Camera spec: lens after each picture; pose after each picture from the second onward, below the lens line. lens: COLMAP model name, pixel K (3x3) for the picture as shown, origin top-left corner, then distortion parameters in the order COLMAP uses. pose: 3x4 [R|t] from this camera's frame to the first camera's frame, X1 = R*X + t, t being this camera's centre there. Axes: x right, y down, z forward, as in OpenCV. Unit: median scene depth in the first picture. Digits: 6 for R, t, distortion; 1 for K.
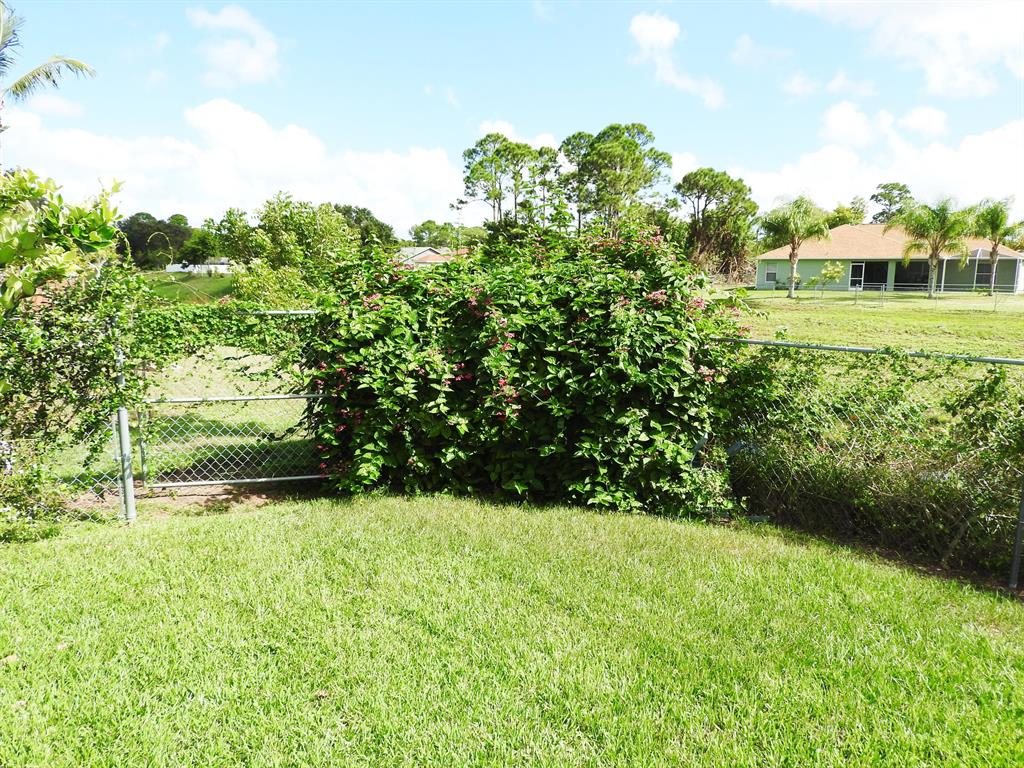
lens RADIAL K [[736.7, 0, 512.0], [0, 736.7, 384.0], [0, 0, 1]] dist [0.002457, 0.003899]
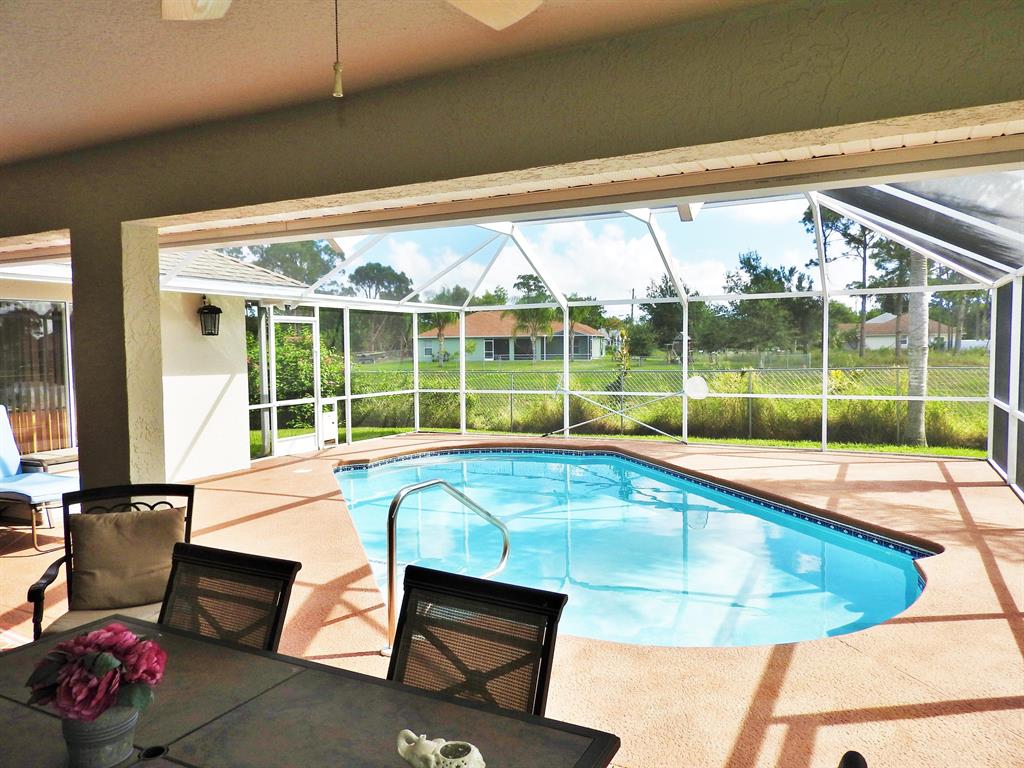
lens RADIAL K [[736.7, 0, 512.0], [0, 736.7, 384.0], [0, 0, 1]] dist [0.002457, 0.003899]
pose [[0.914504, -0.039312, 0.402662, -0.029005], [0.080858, 0.992948, -0.086699, 0.032606], [-0.396414, 0.111845, 0.911234, -0.214152]]
